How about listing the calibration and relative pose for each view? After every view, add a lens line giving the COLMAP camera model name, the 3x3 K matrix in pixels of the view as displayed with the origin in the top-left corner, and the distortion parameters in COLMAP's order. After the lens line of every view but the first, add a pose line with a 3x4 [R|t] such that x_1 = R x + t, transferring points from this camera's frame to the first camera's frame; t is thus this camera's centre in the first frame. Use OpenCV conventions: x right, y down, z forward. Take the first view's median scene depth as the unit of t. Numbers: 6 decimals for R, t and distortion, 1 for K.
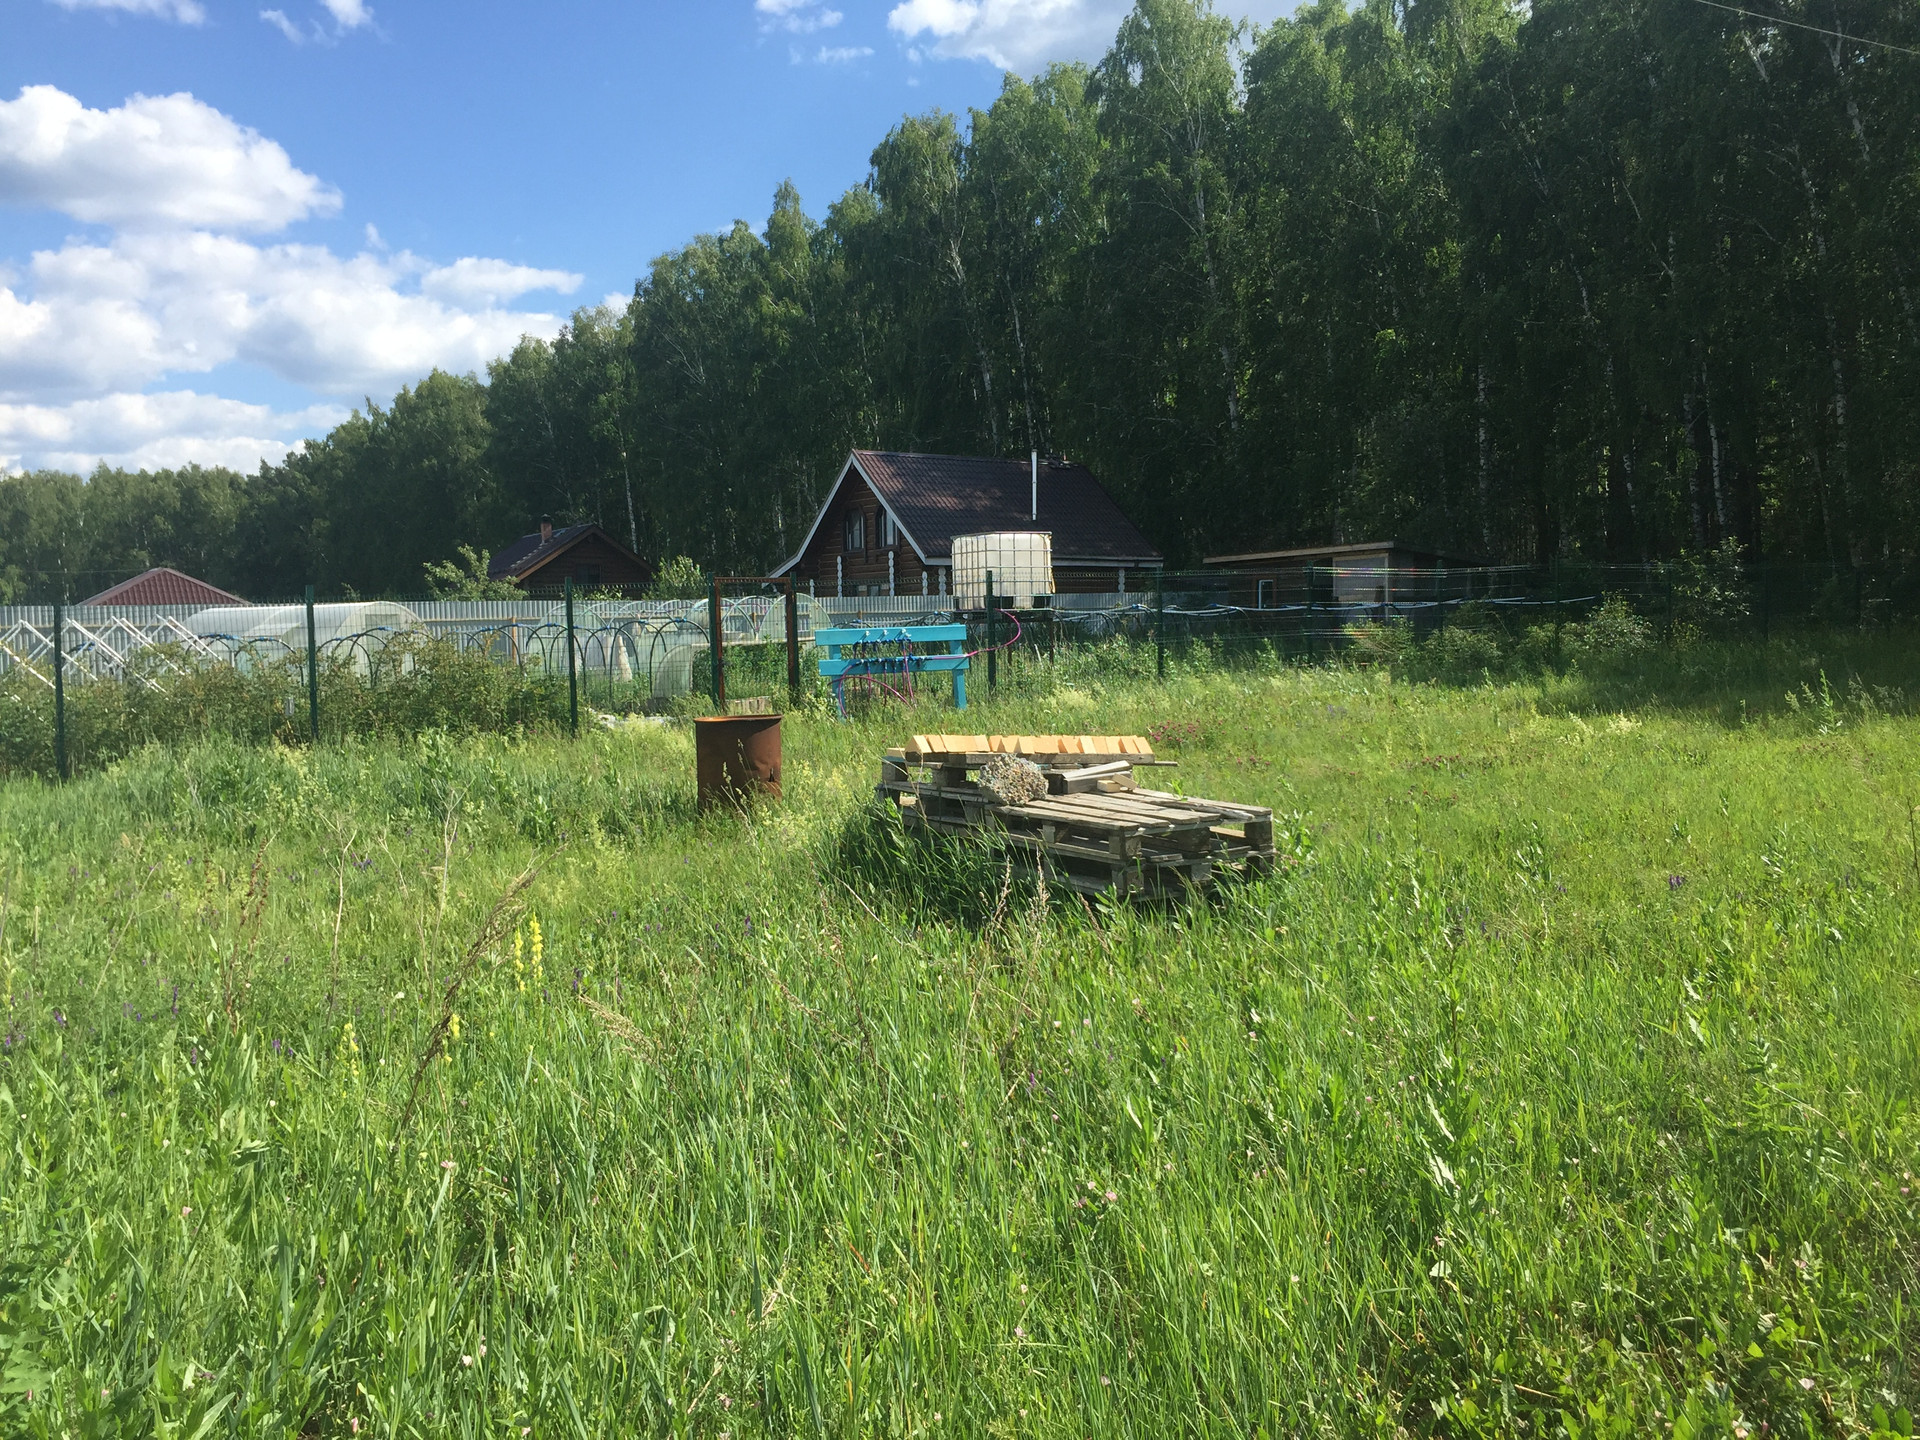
lens RADIAL K [[1647.3, 0, 959.2], [0, 1647.3, 719.9], [0, 0, 1]] dist [0.066514, -0.069428]
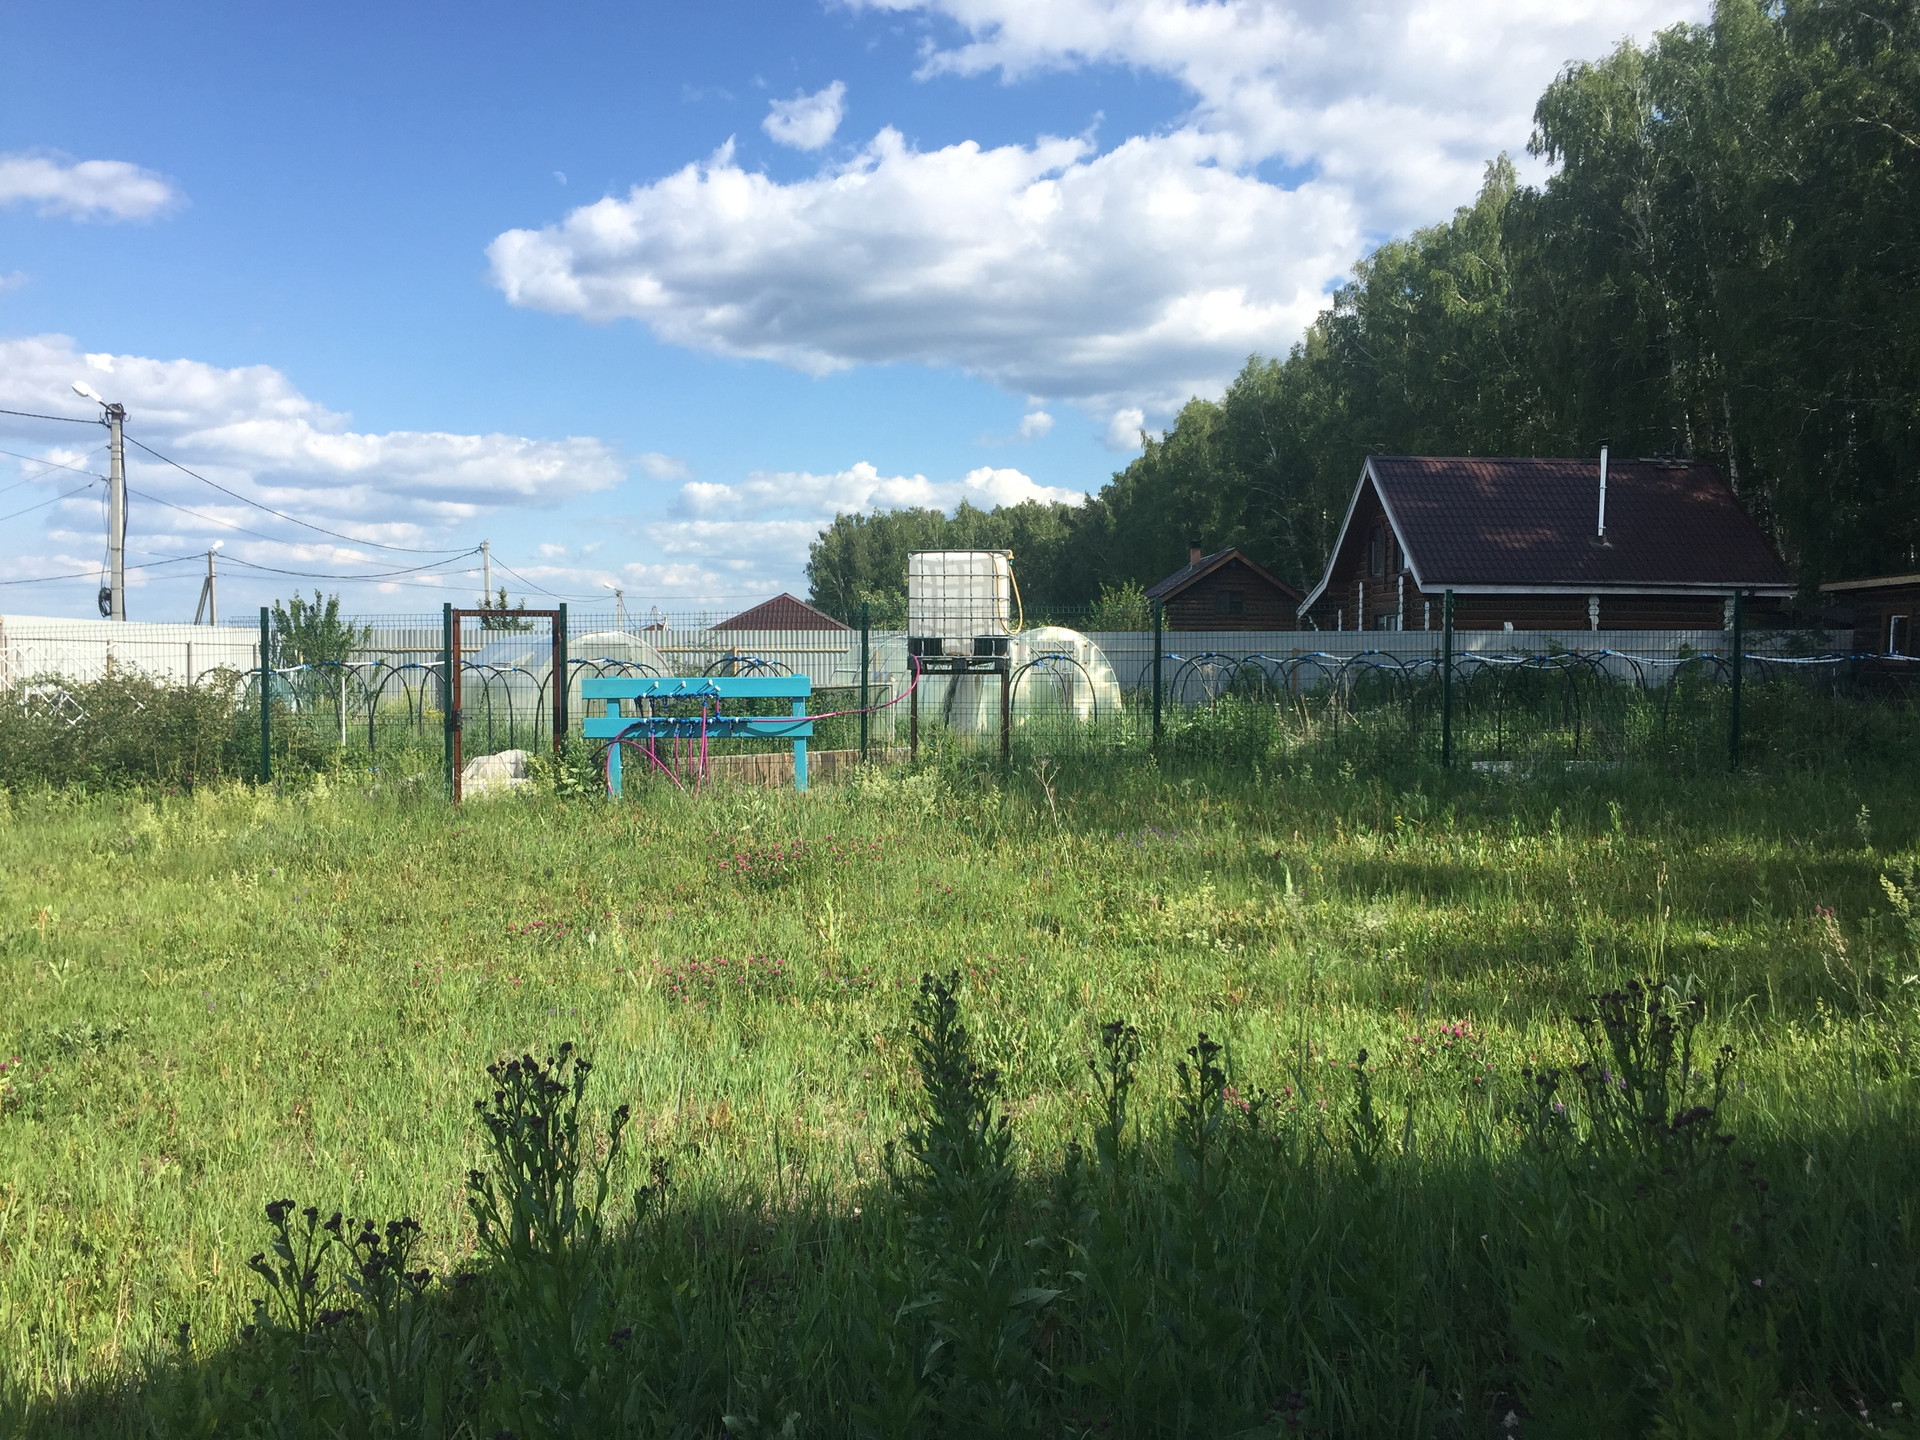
lens RADIAL K [[1647.3, 0, 960.6], [0, 1647.3, 715.1], [0, 0, 1]] dist [0.066514, -0.069428]
pose [[0.858741, 0.042510, -0.510643, 0.192747], [-0.052045, 0.998635, -0.004389, -0.017651], [0.509760, 0.030345, 0.859782, 0.176115]]
